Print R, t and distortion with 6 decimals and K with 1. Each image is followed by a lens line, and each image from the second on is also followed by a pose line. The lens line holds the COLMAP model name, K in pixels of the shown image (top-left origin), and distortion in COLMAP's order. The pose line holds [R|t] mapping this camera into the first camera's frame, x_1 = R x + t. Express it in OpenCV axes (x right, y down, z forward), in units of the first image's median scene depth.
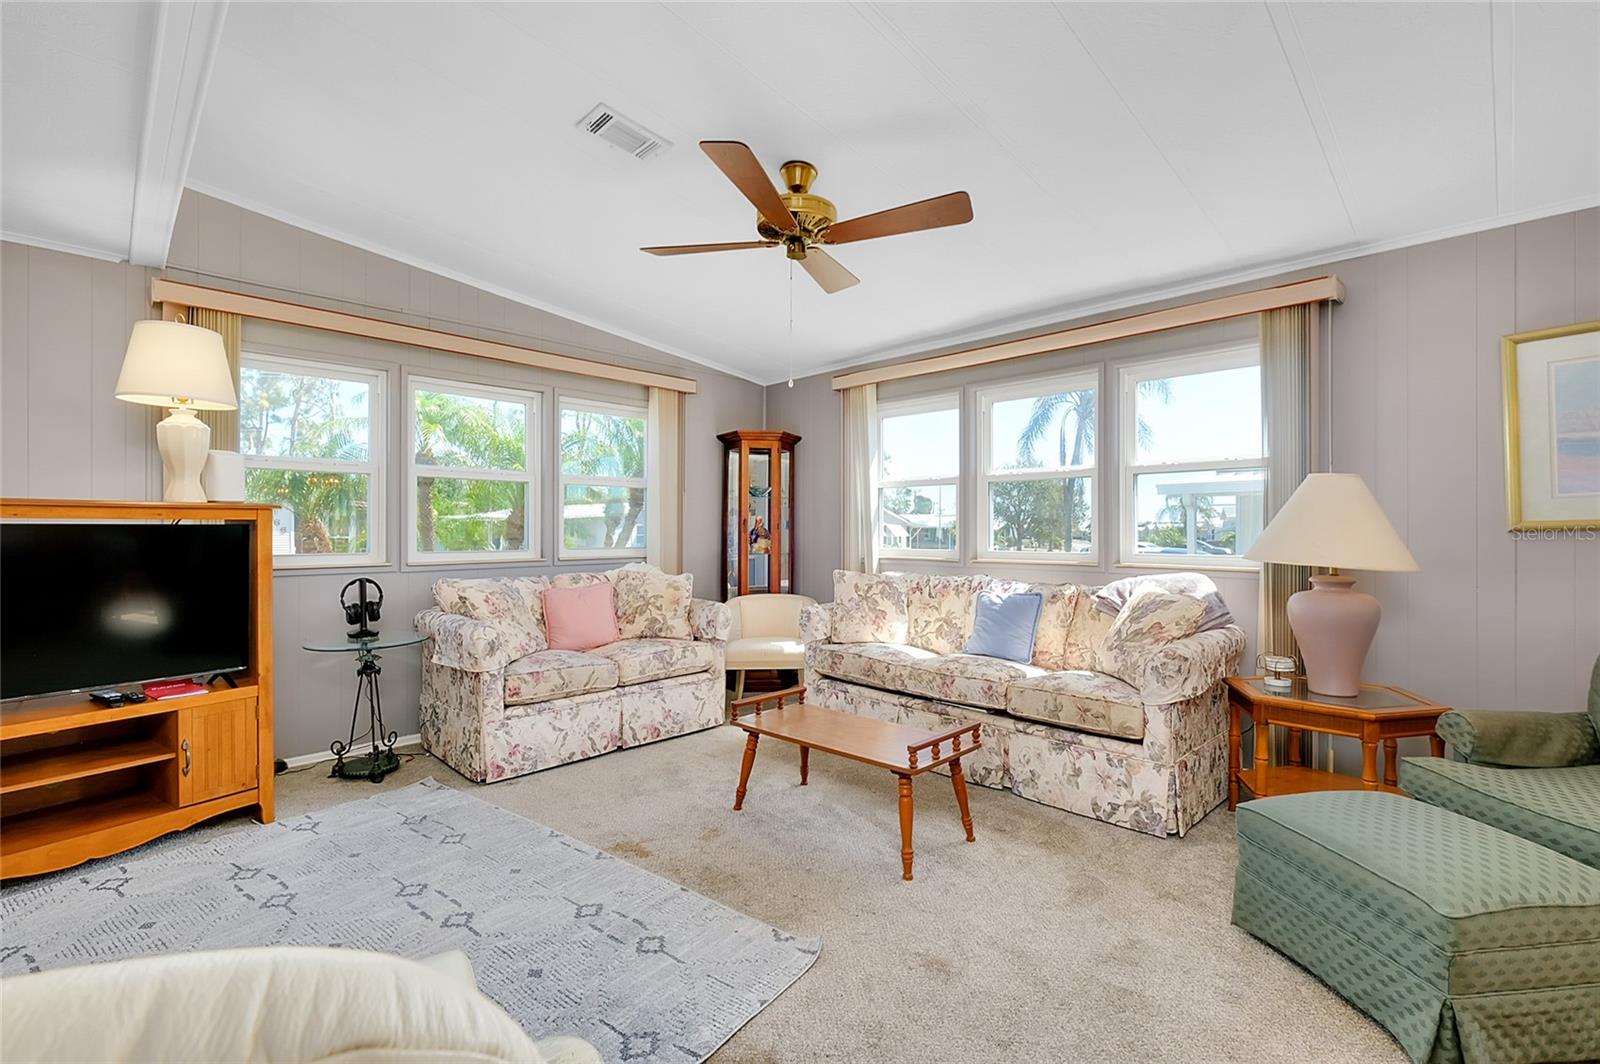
lens RADIAL K [[719.9, 0, 813.7], [0, 719.9, 532.4], [0, 0, 1]] dist [-0.004411, -0.000943]
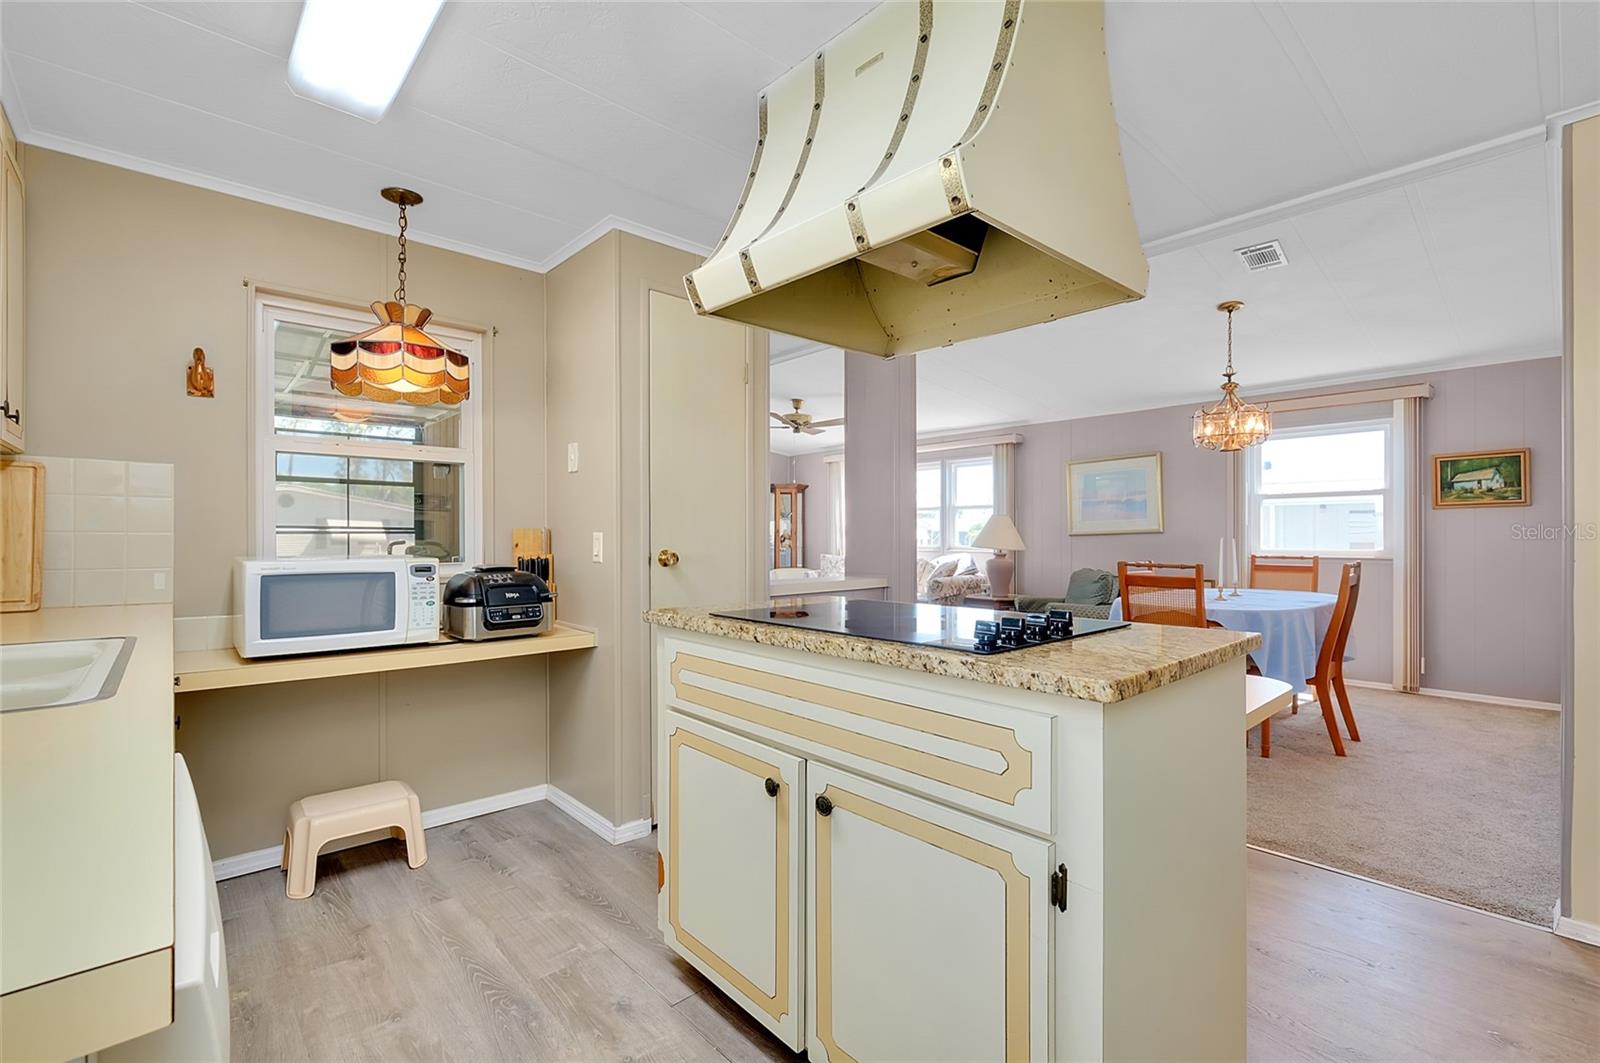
lens RADIAL K [[698.2, 0, 807.0], [0, 698.2, 537.9], [0, 0, 1]] dist [-0.002543, -0.000360]
pose [[0.998697, -0.001977, -0.050991, 0.109559], [0.002088, 0.999996, 0.002122, 0.000192], [0.050987, -0.002226, 0.998697, -1.239094]]
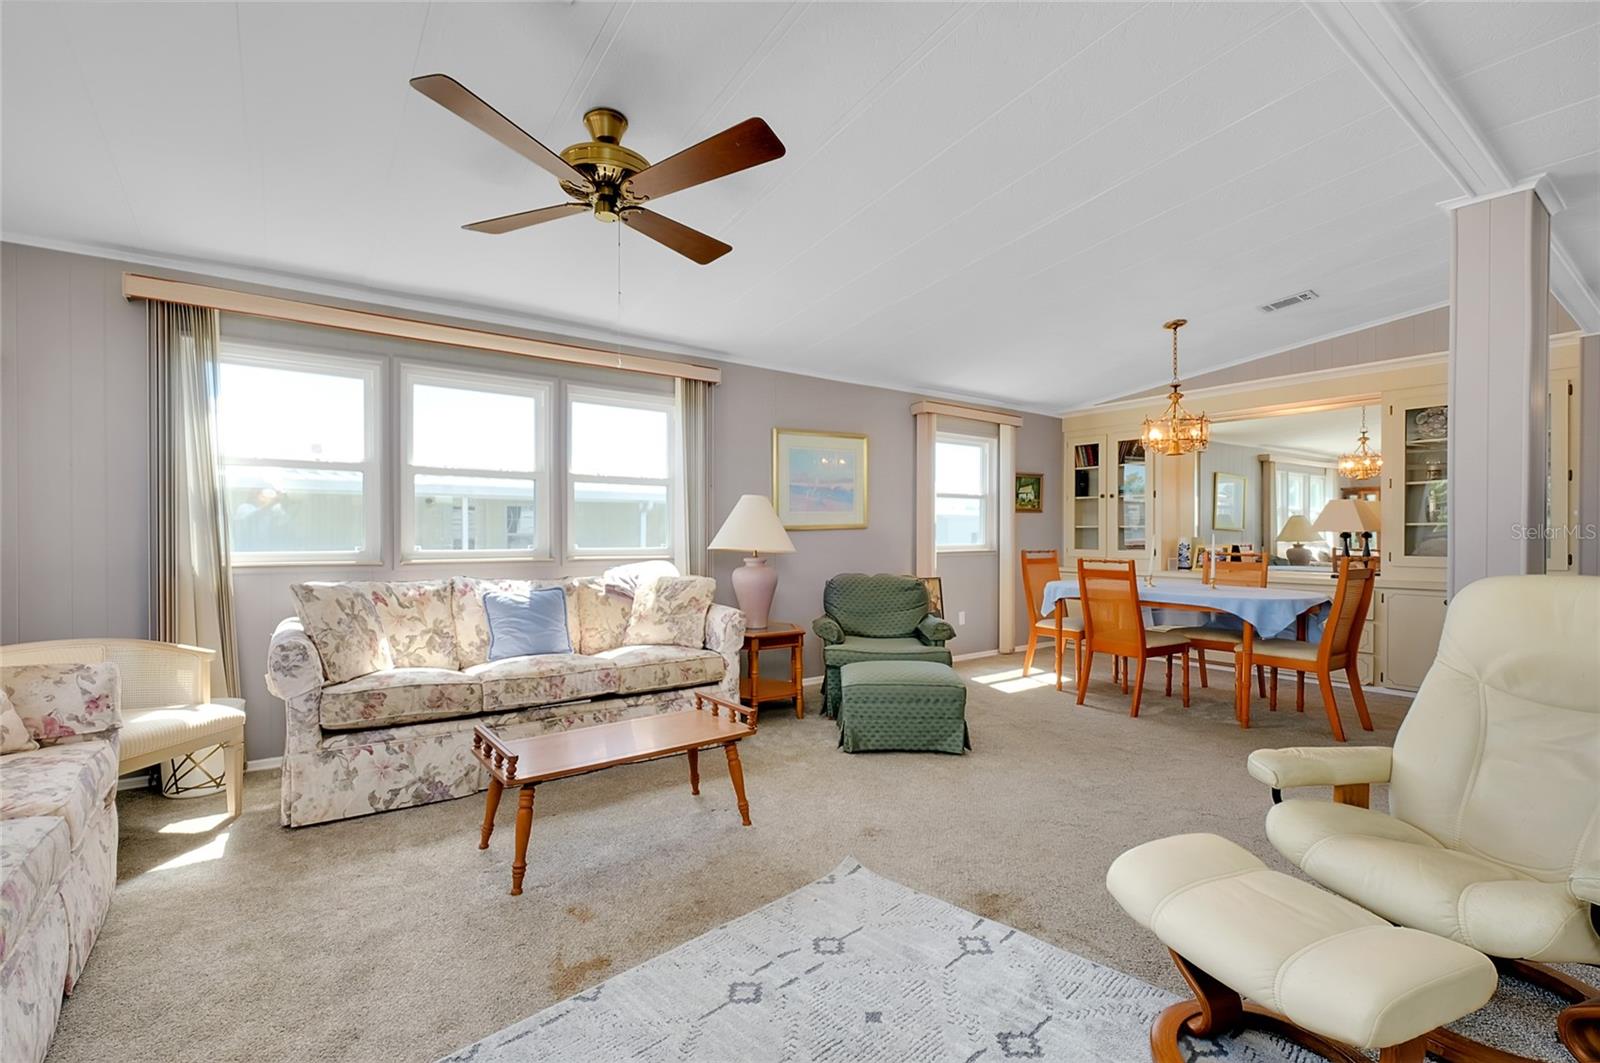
lens RADIAL K [[698.5, 0, 800.0], [0, 698.5, 531.5], [0, 0, 1]] dist [-0.001489, -0.000458]
pose [[0.160634, 0.001338, 0.987013, -0.653756], [-0.001773, 0.999998, -0.001068, 0.002852], [-0.987012, -0.001578, 0.160636, 0.489850]]
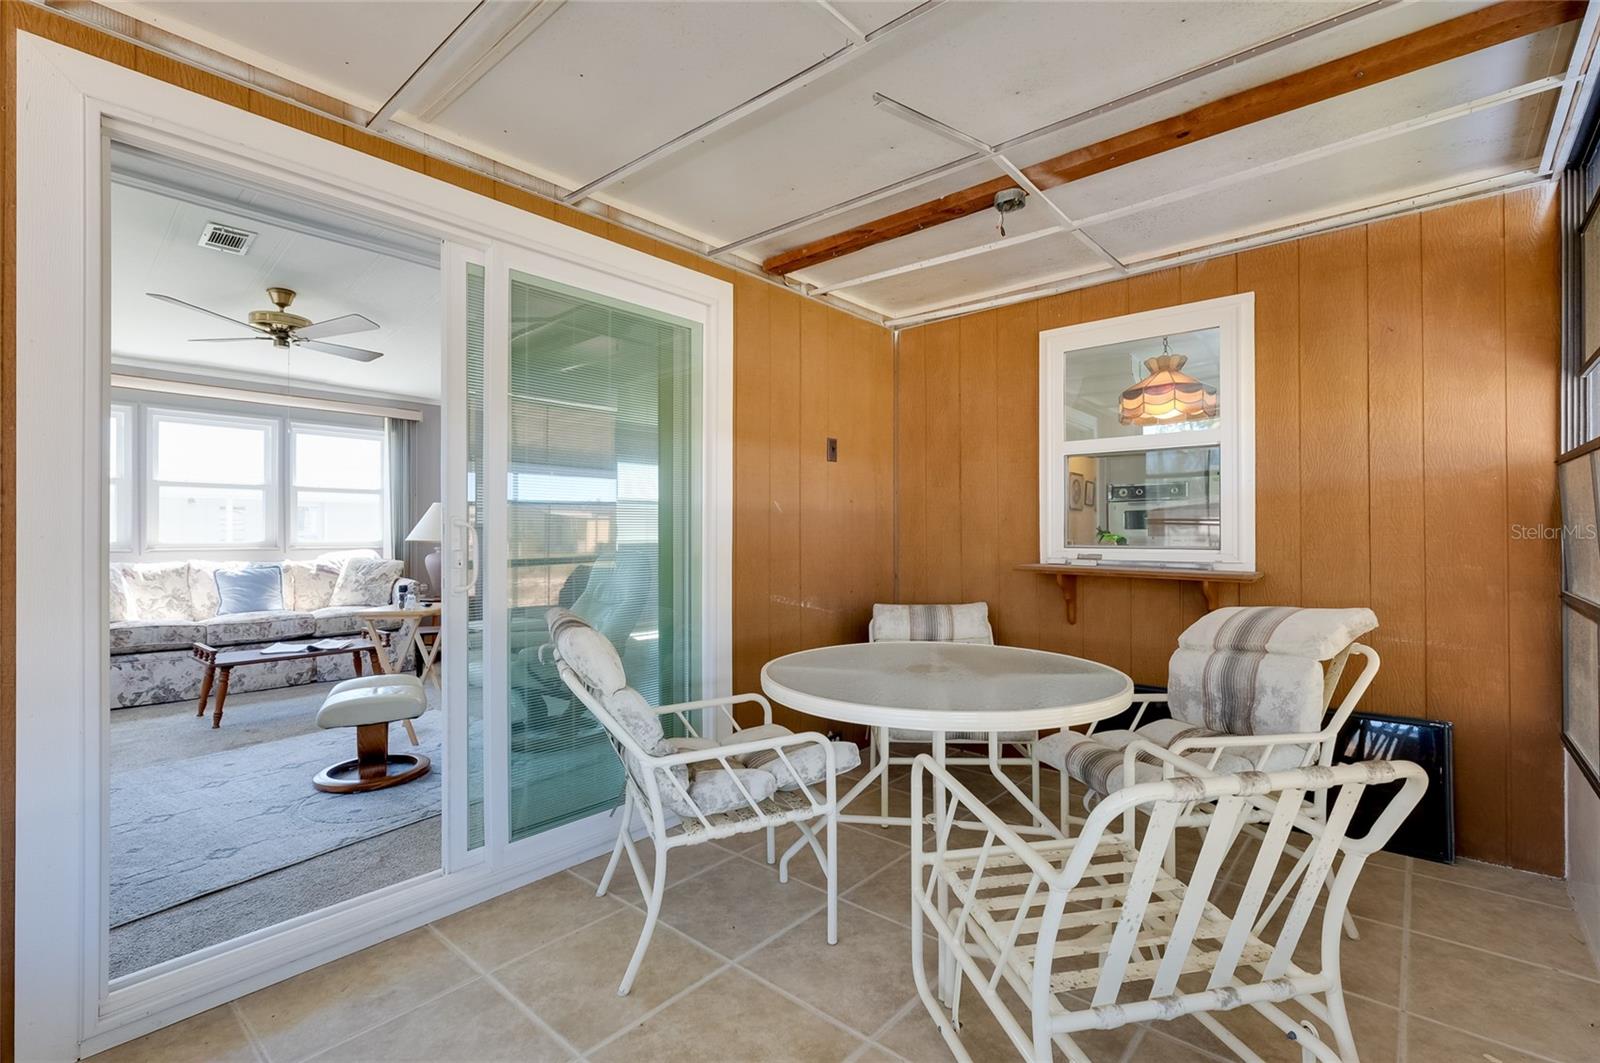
lens RADIAL K [[702.2, 0, 804.4], [0, 702.2, 523.0], [0, 0, 1]] dist [-0.001780, 0.000103]
pose [[-0.058106, 0.012533, 0.998232, -1.253384], [0.000823, 0.999921, -0.012506, 0.011509], [-0.998310, 0.000094, -0.058112, -0.032009]]
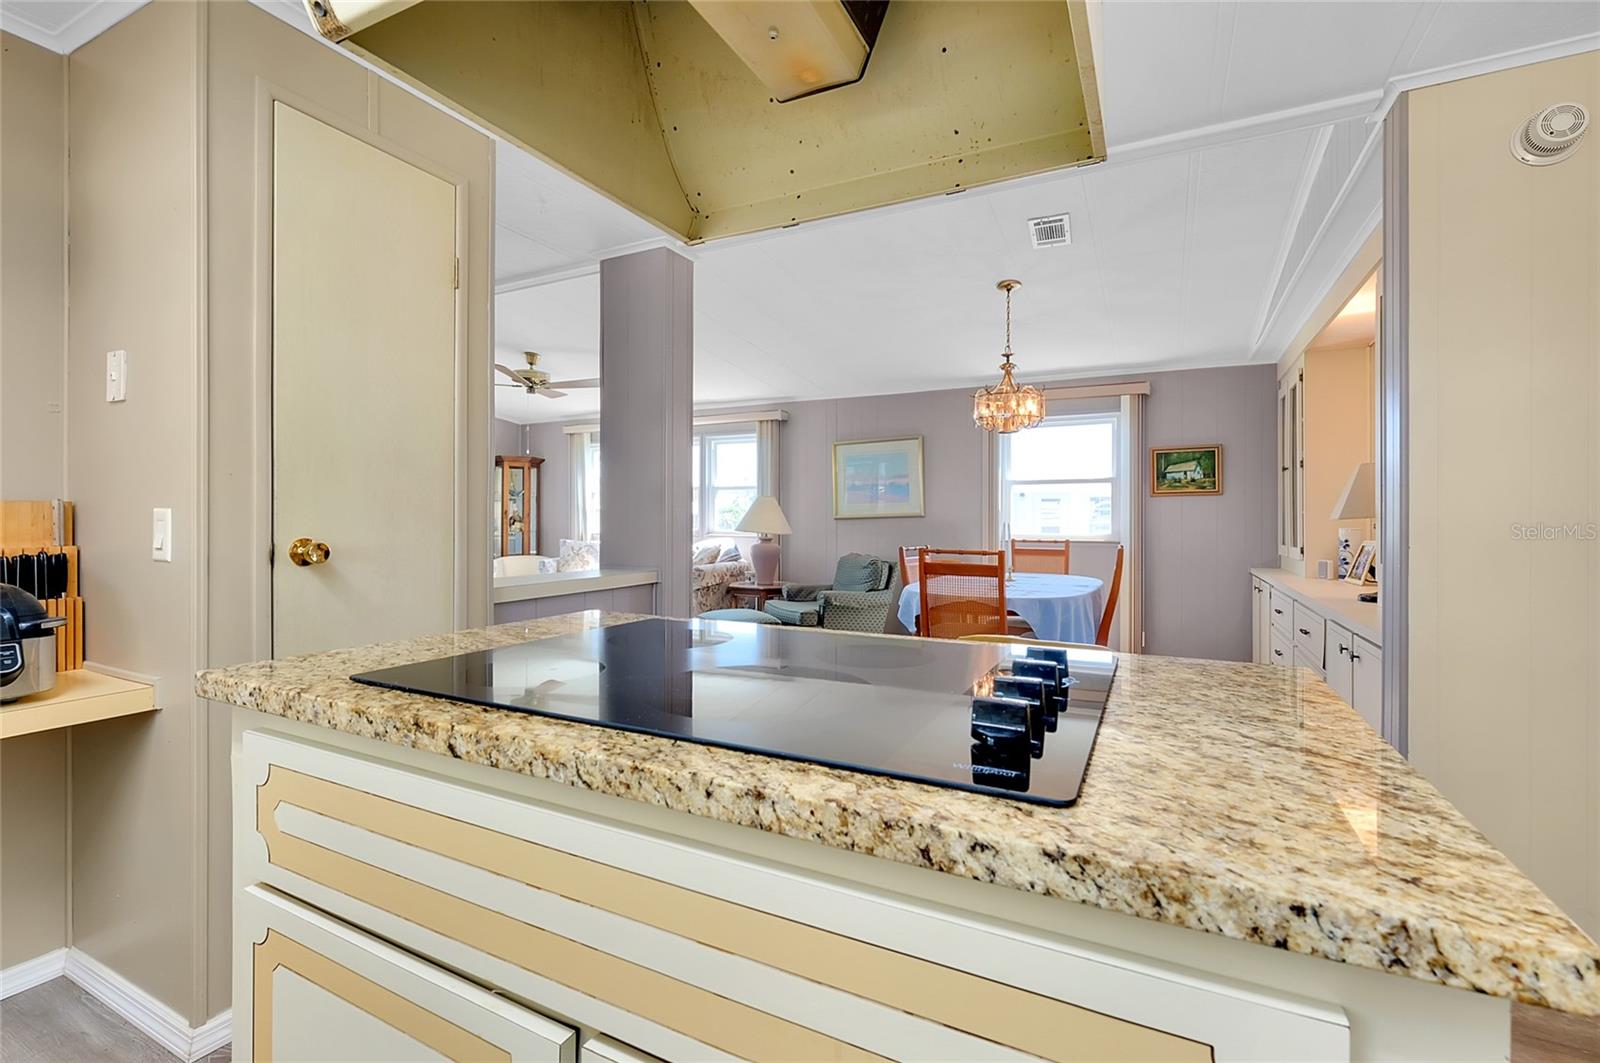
lens RADIAL K [[702.2, 0, 804.4], [0, 702.2, 523.0], [0, 0, 1]] dist [-0.001780, 0.000103]
pose [[0.952397, 0.001246, 0.304857, 0.089073], [-0.002787, 0.999985, 0.004620, 0.001333], [-0.304847, -0.005249, 0.952387, -1.024659]]
